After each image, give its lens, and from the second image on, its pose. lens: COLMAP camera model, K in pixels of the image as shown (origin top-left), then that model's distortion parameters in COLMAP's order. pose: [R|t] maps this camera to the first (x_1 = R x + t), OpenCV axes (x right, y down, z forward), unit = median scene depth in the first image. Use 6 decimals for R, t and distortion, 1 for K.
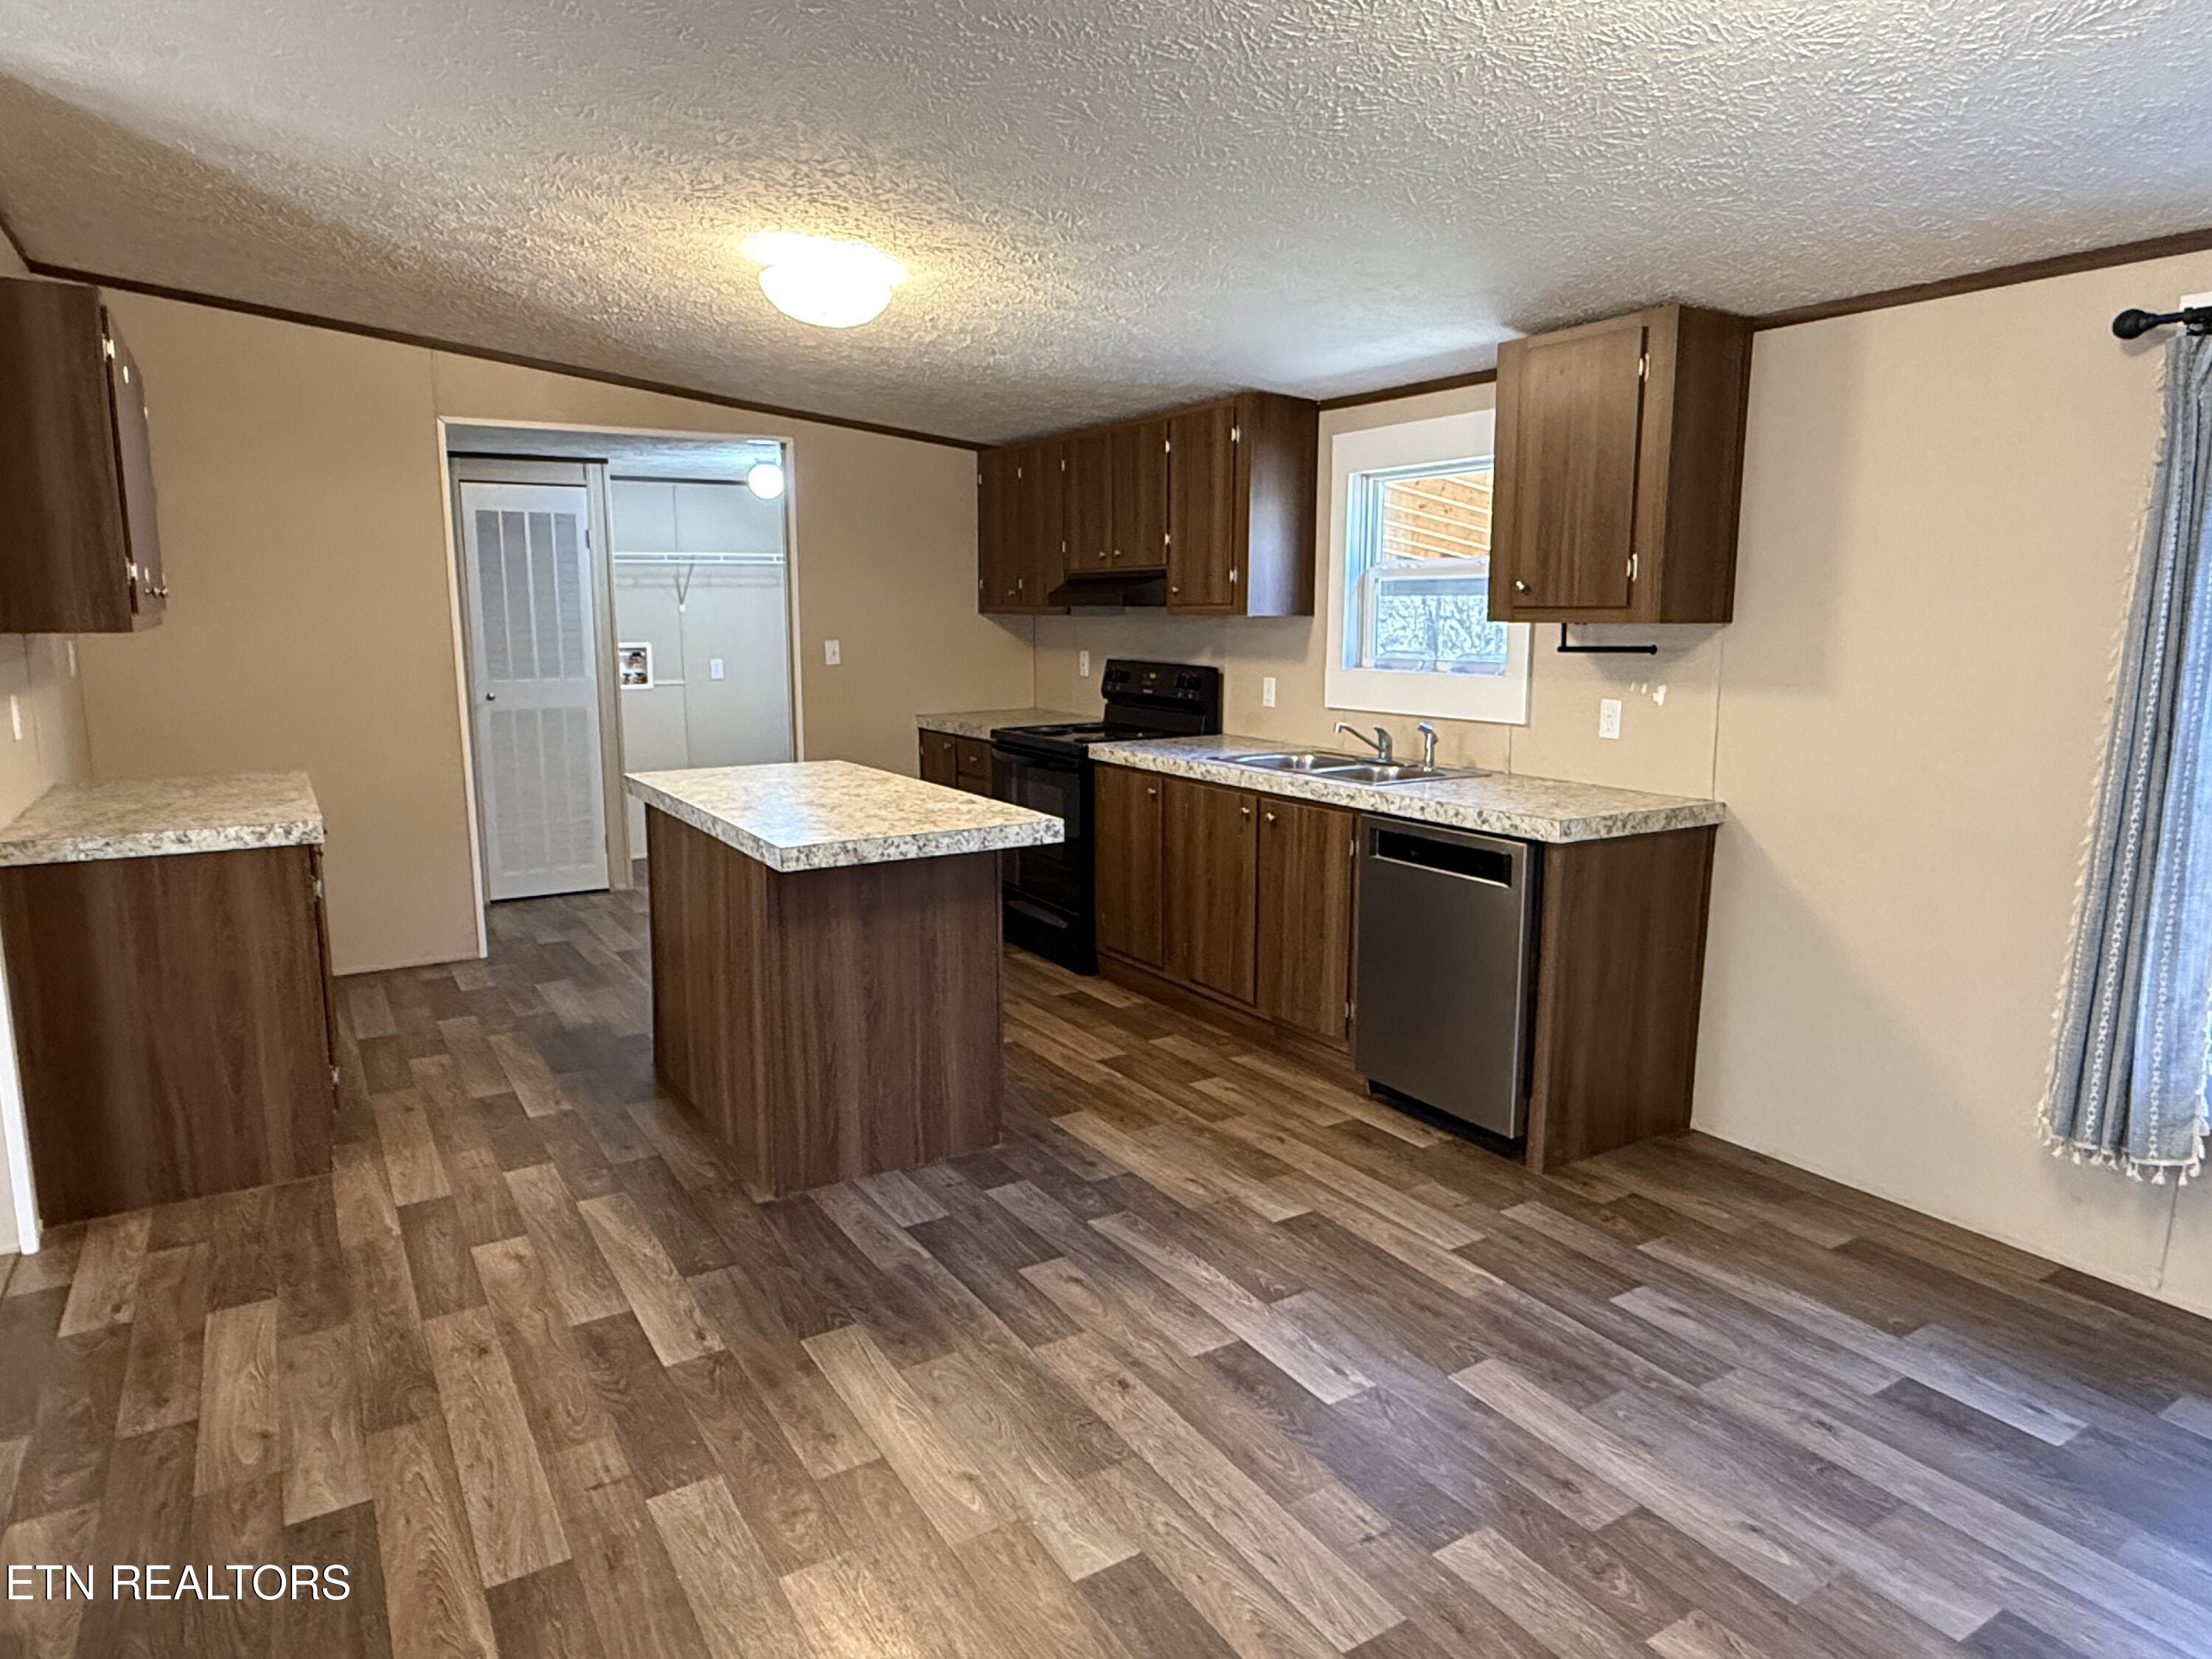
lens RADIAL K [[1362.3, 0, 1107.6], [0, 1362.3, 815.0], [0, 0, 1]] dist [0.012717, -0.010981]
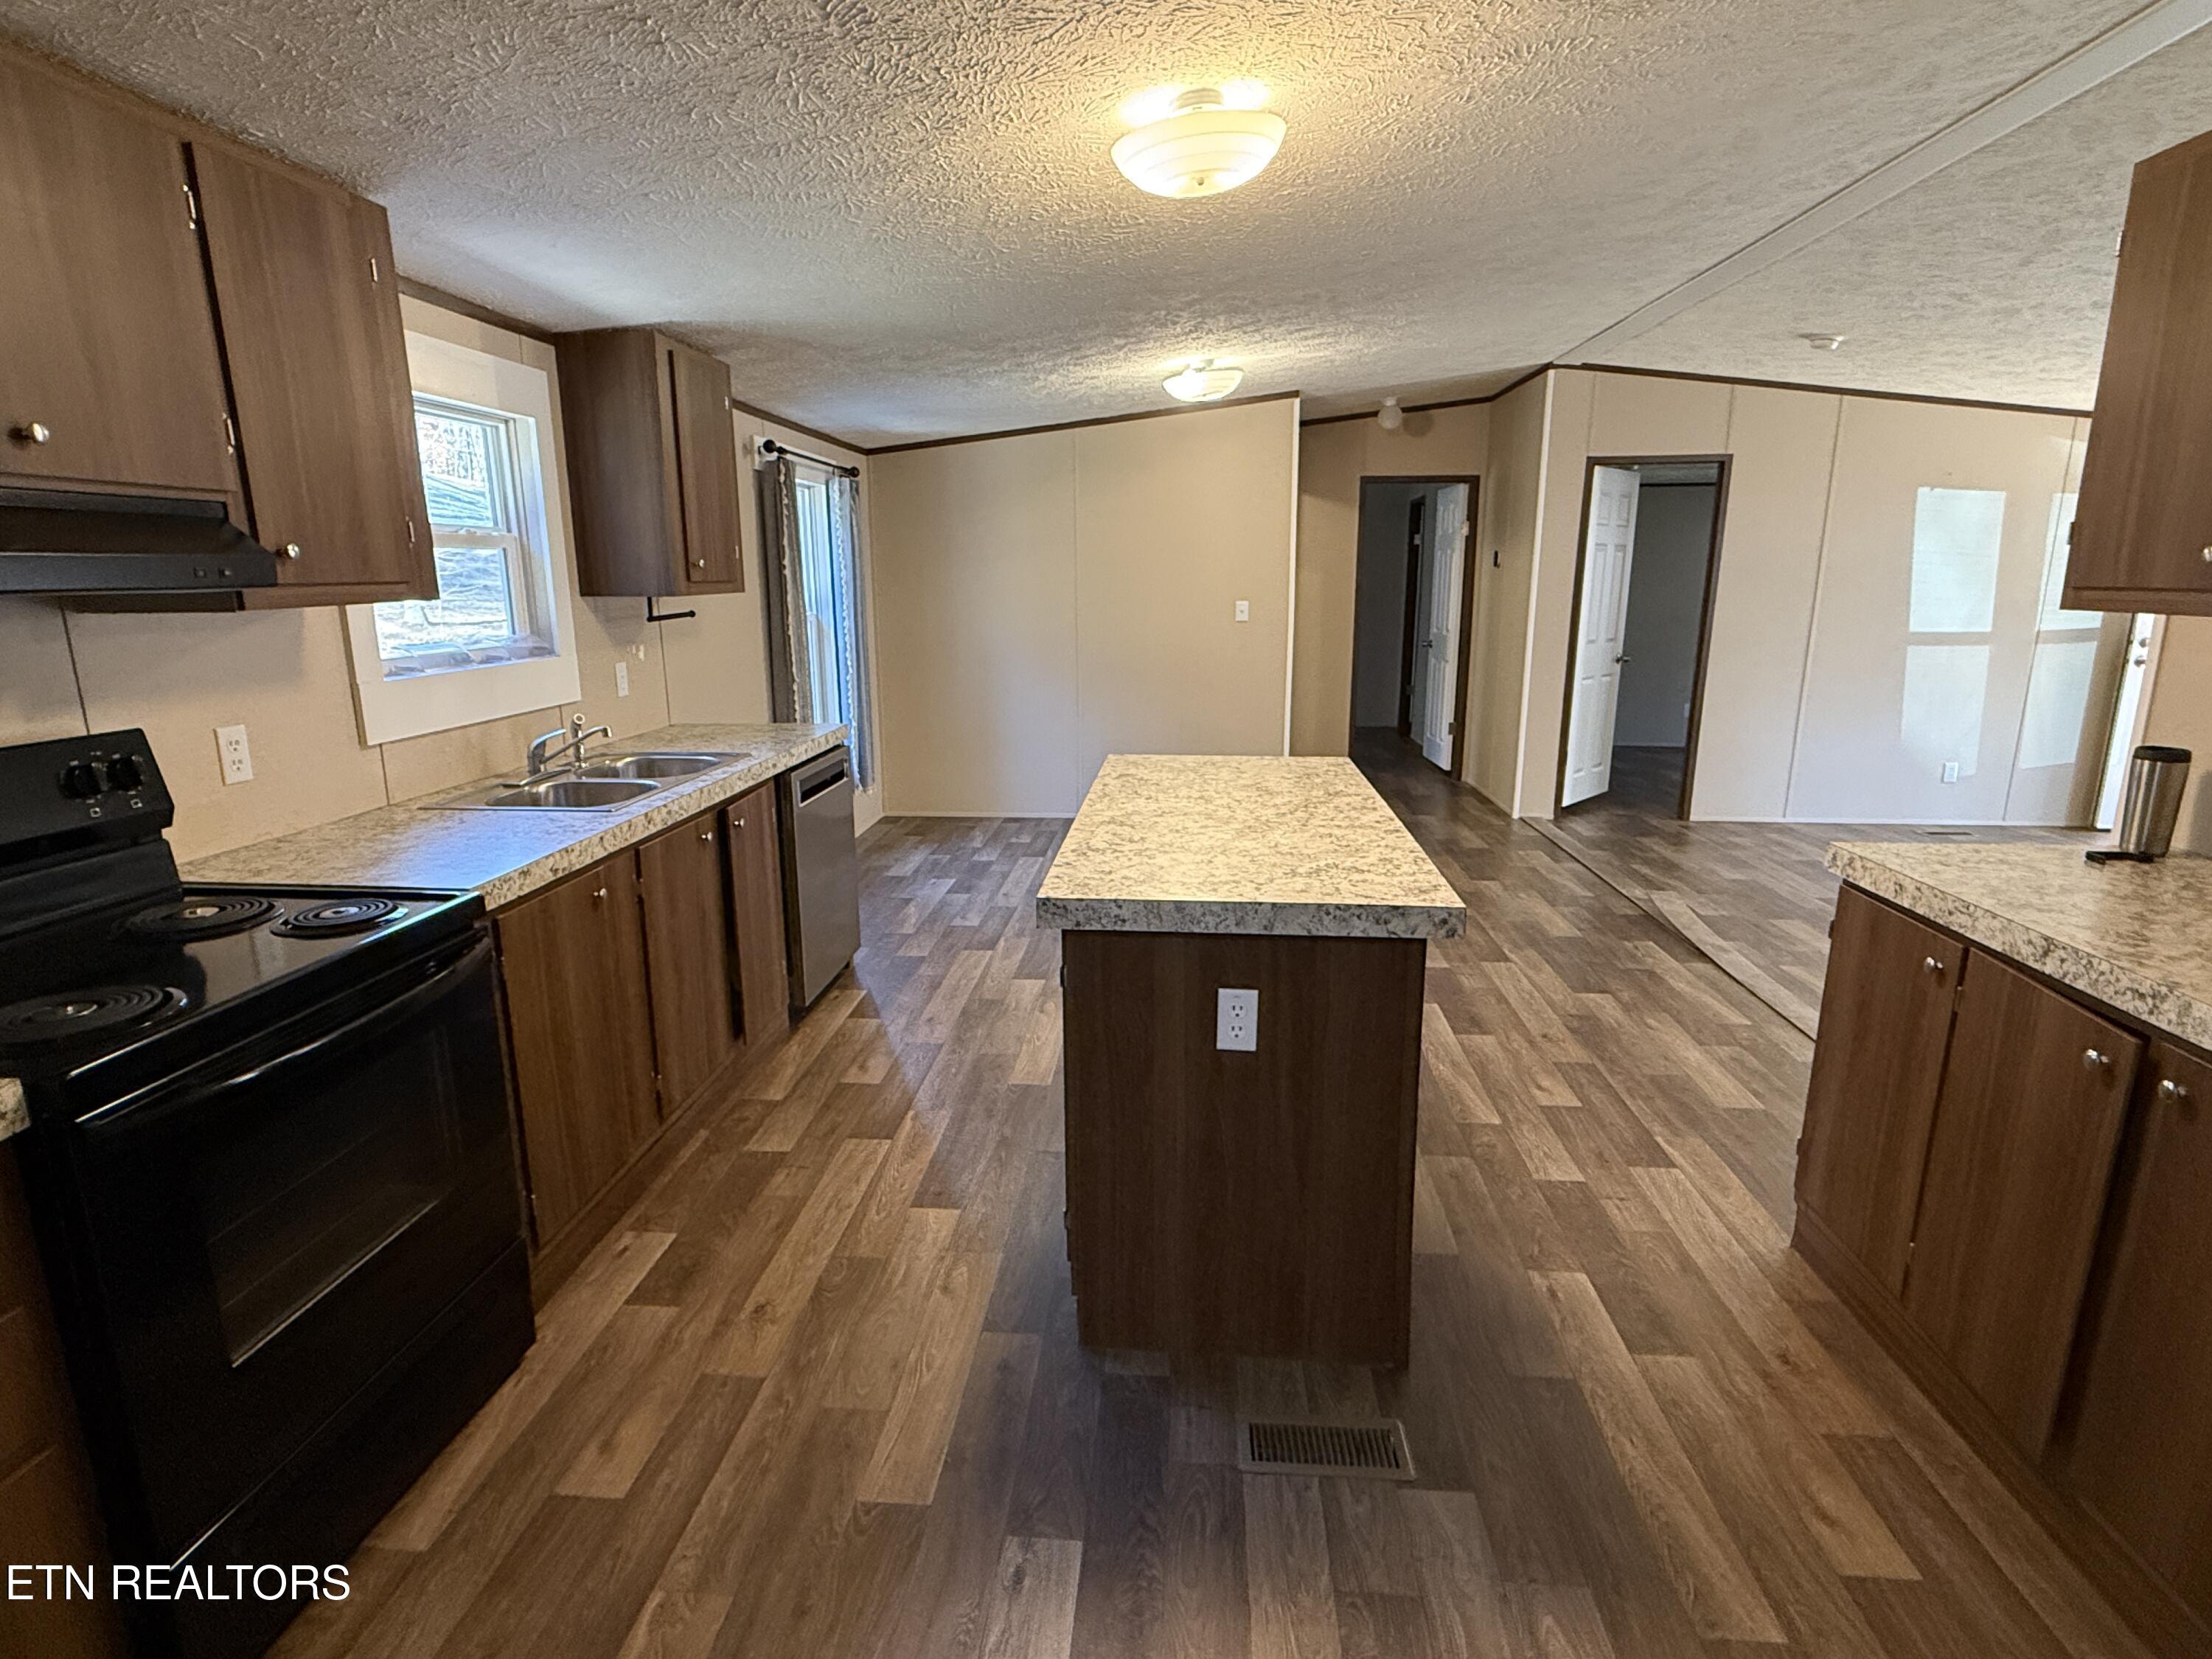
lens RADIAL K [[1137.9, 0, 1125.8], [0, 1137.9, 827.1], [0, 0, 1]] dist [0.004440, 0.000027]
pose [[-0.811584, -0.118576, 0.572076, -0.741080], [0.097400, 0.938023, 0.332606, -0.318600], [-0.576059, 0.325658, -0.749735, 2.070790]]
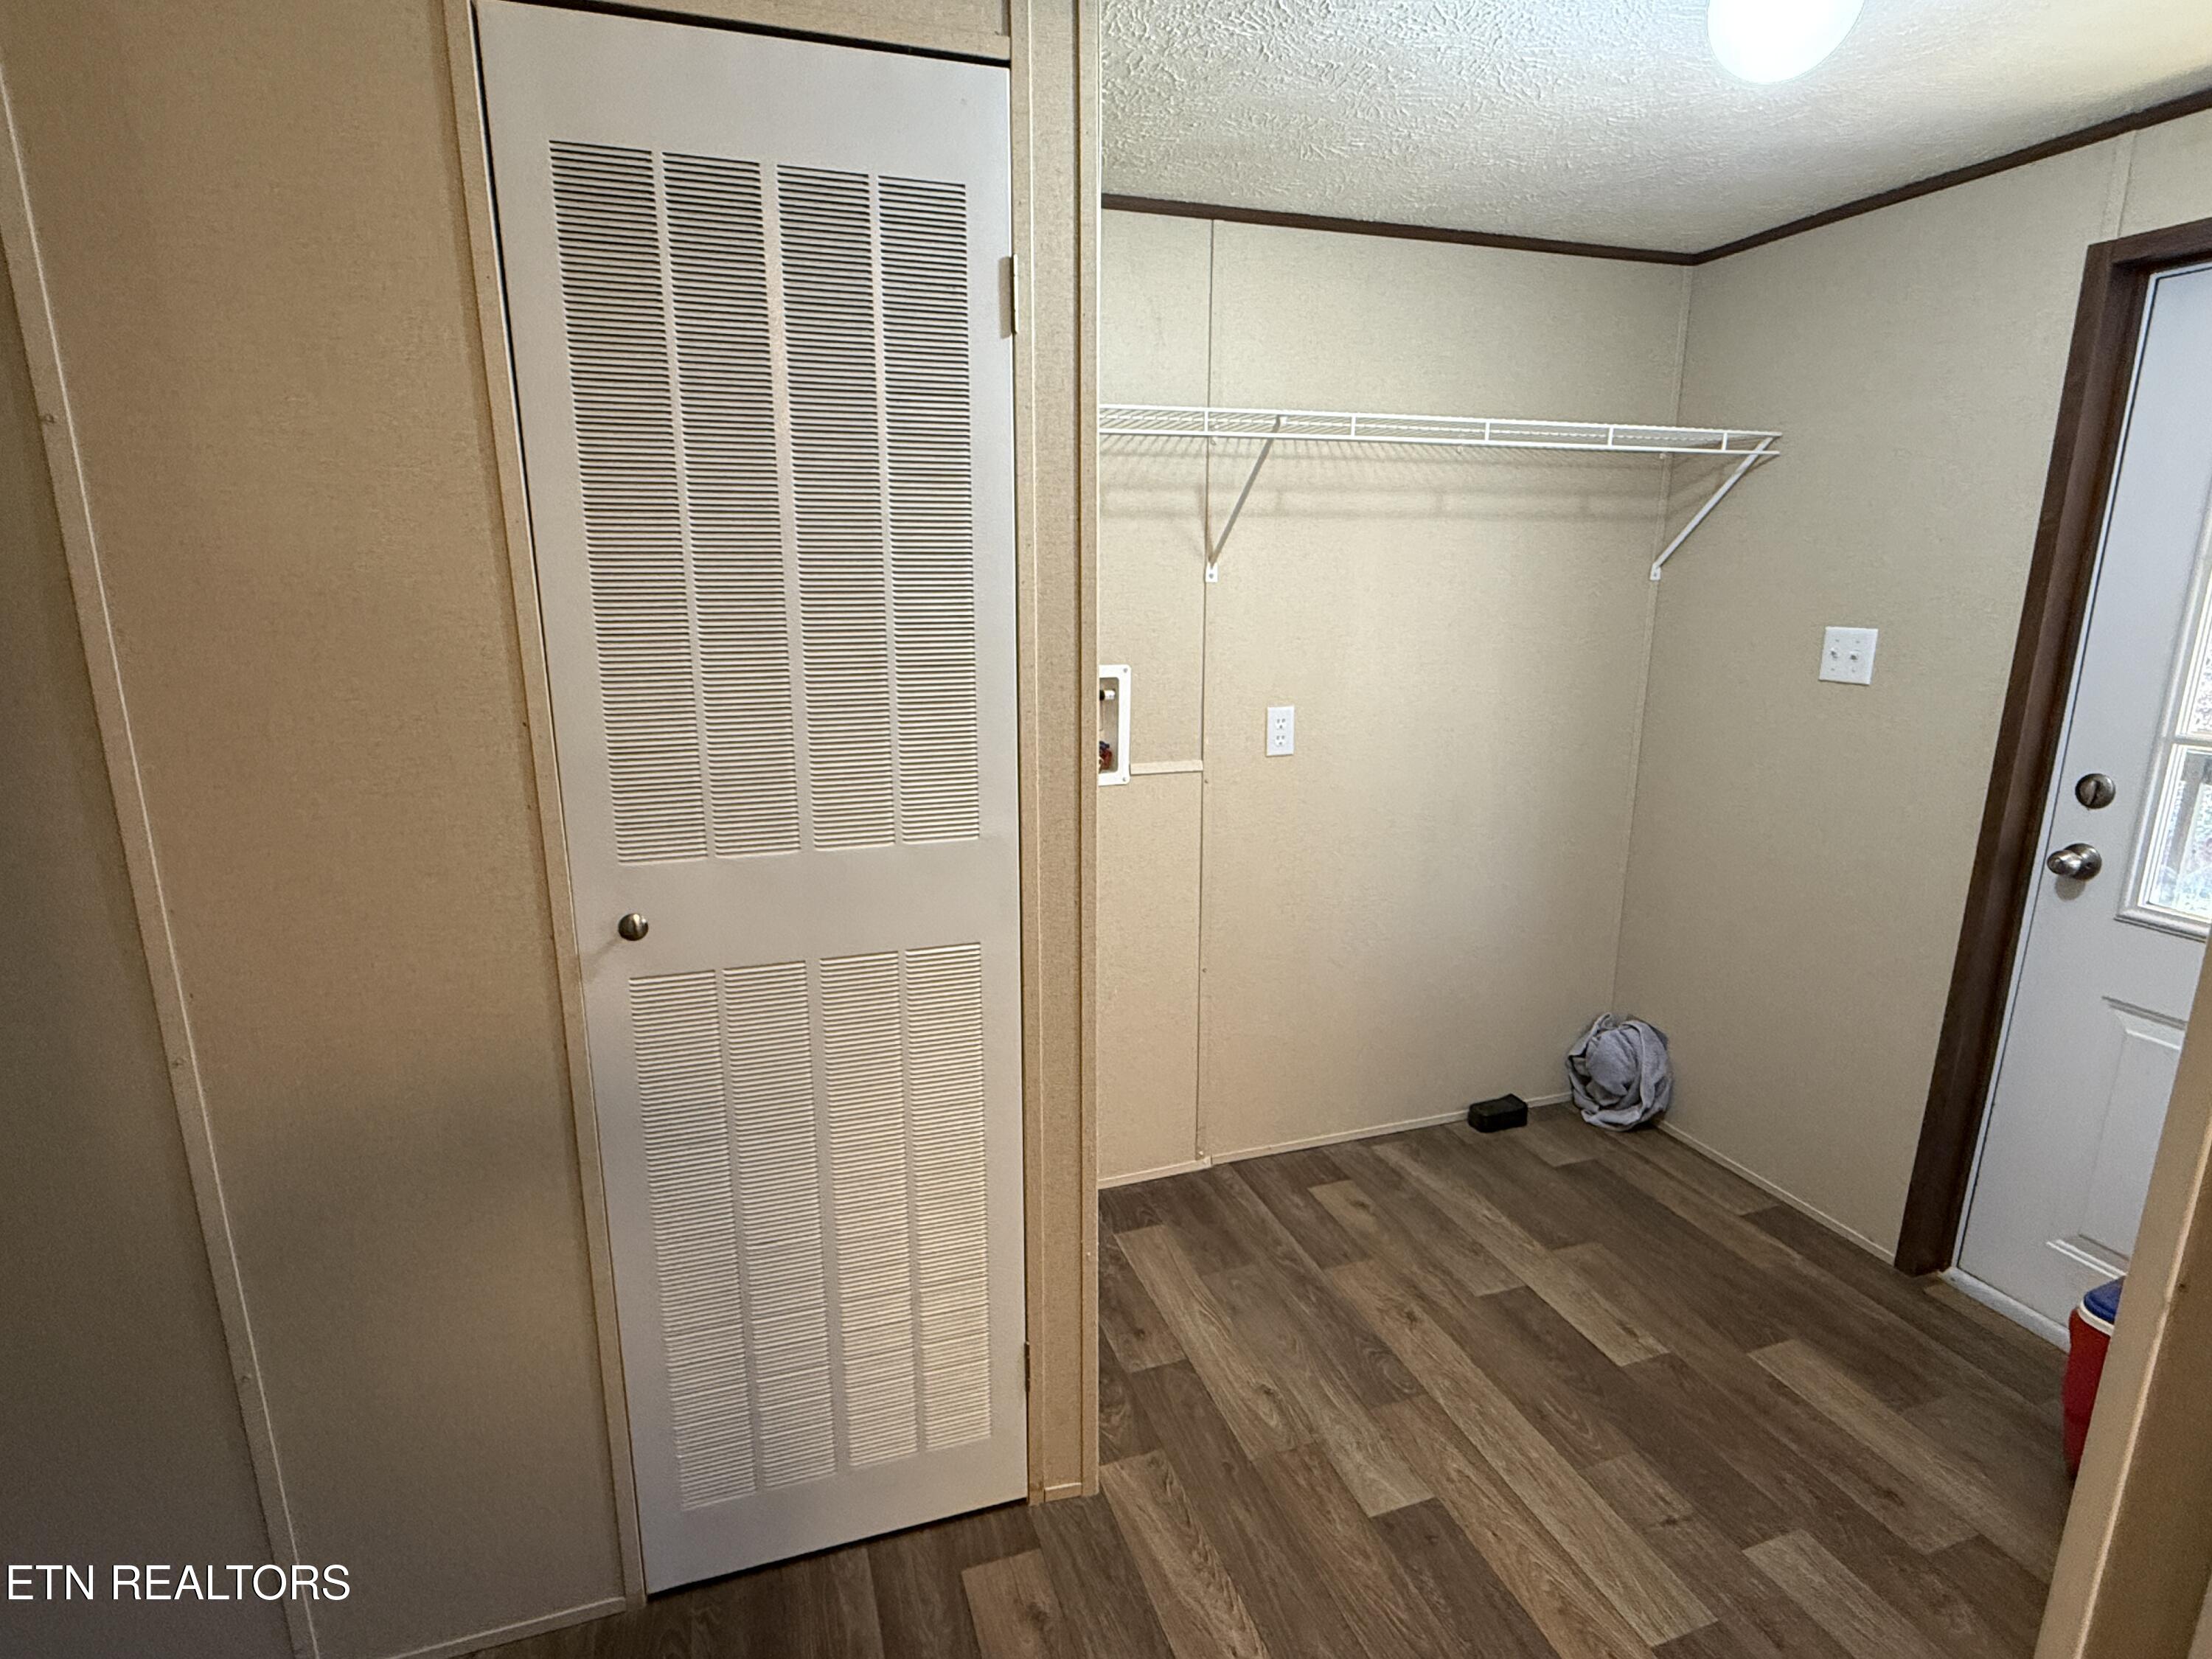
lens RADIAL K [[1137.9, 0, 1117.6], [0, 1137.9, 838.0], [0, 0, 1]] dist [0.004440, 0.000027]
pose [[0.977150, 0.050834, -0.206381, -0.046163], [-0.034033, 0.995871, 0.084157, -0.017959], [0.209806, -0.075210, 0.974846, 0.117064]]
